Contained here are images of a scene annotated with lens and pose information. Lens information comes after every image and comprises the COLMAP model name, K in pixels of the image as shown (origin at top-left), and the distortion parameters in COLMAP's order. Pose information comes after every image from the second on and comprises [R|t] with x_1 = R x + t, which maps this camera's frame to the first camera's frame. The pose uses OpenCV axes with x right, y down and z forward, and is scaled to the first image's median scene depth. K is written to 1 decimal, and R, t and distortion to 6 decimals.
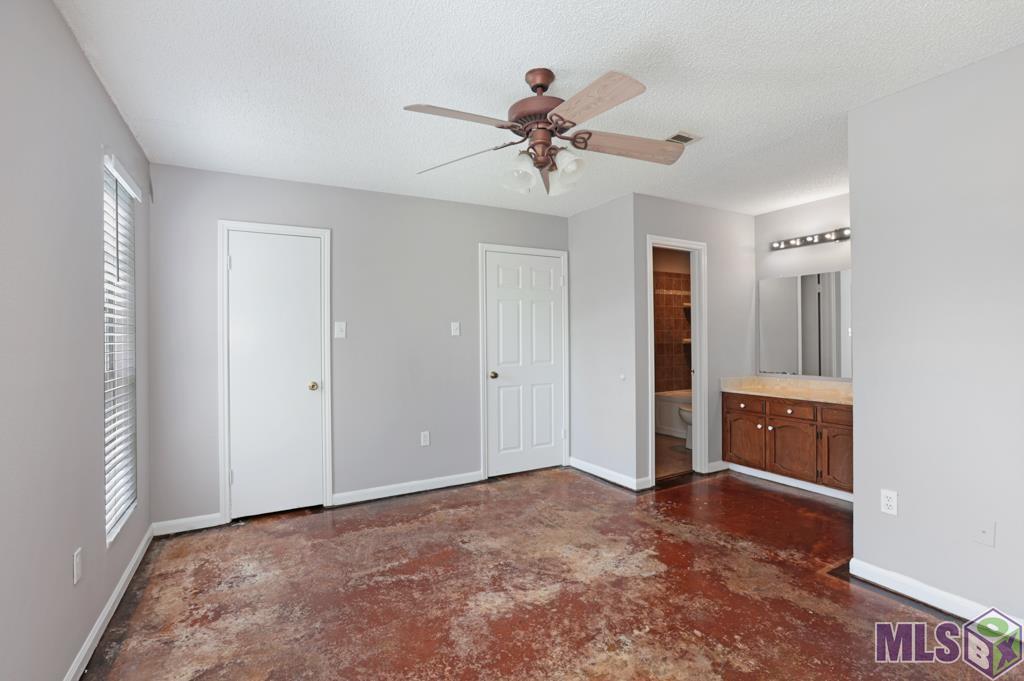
lens RADIAL K [[465.6, 0, 508.9], [0, 465.6, 336.0], [0, 0, 1]] dist [-0.058482, 0.035000]
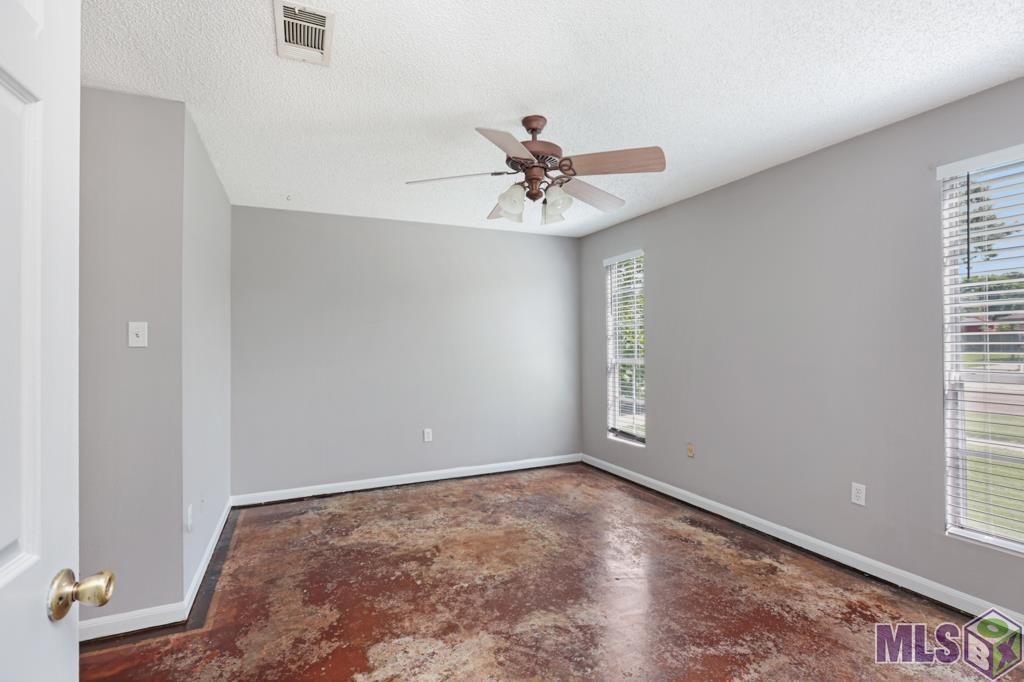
lens RADIAL K [[471.0, 0, 514.1], [0, 471.0, 351.4], [0, 0, 1]] dist [-0.048278, 0.035975]
pose [[-0.998174, 0.019177, 0.057281, 0.046650], [0.019811, 0.999748, 0.010525, 0.002032], [-0.057065, 0.011641, -0.998303, 1.650464]]
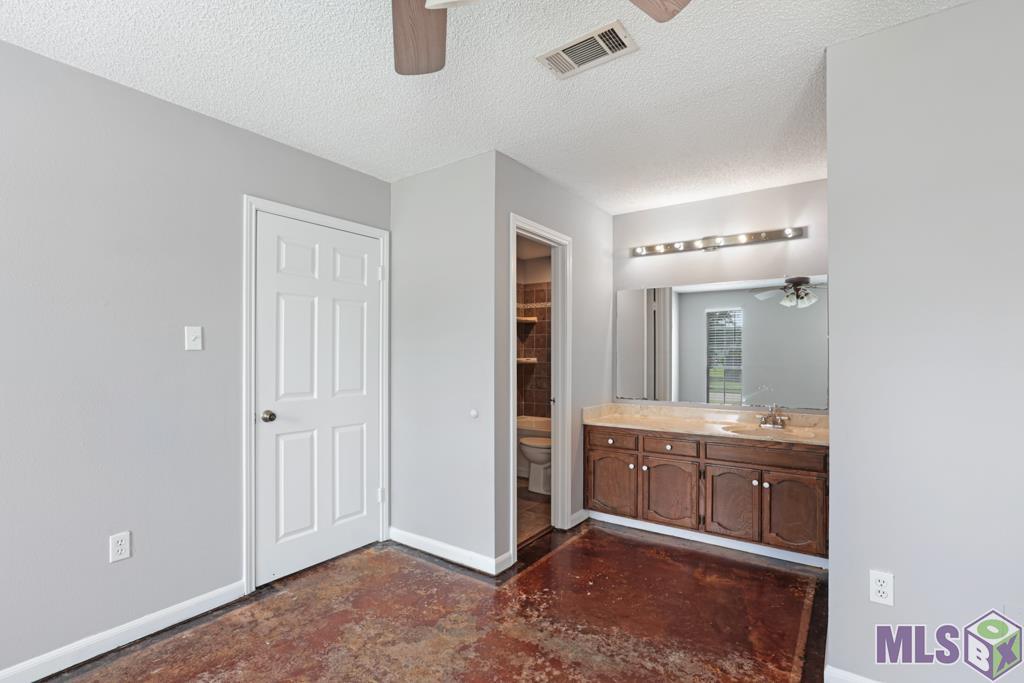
lens RADIAL K [[471.0, 0, 514.1], [0, 471.0, 351.9], [0, 0, 1]] dist [-0.048278, 0.035975]
pose [[0.899950, 0.012617, 0.435810, -0.015019], [-0.010831, 0.999920, -0.006582, 0.000972], [-0.435858, 0.001203, 0.900015, 0.491173]]
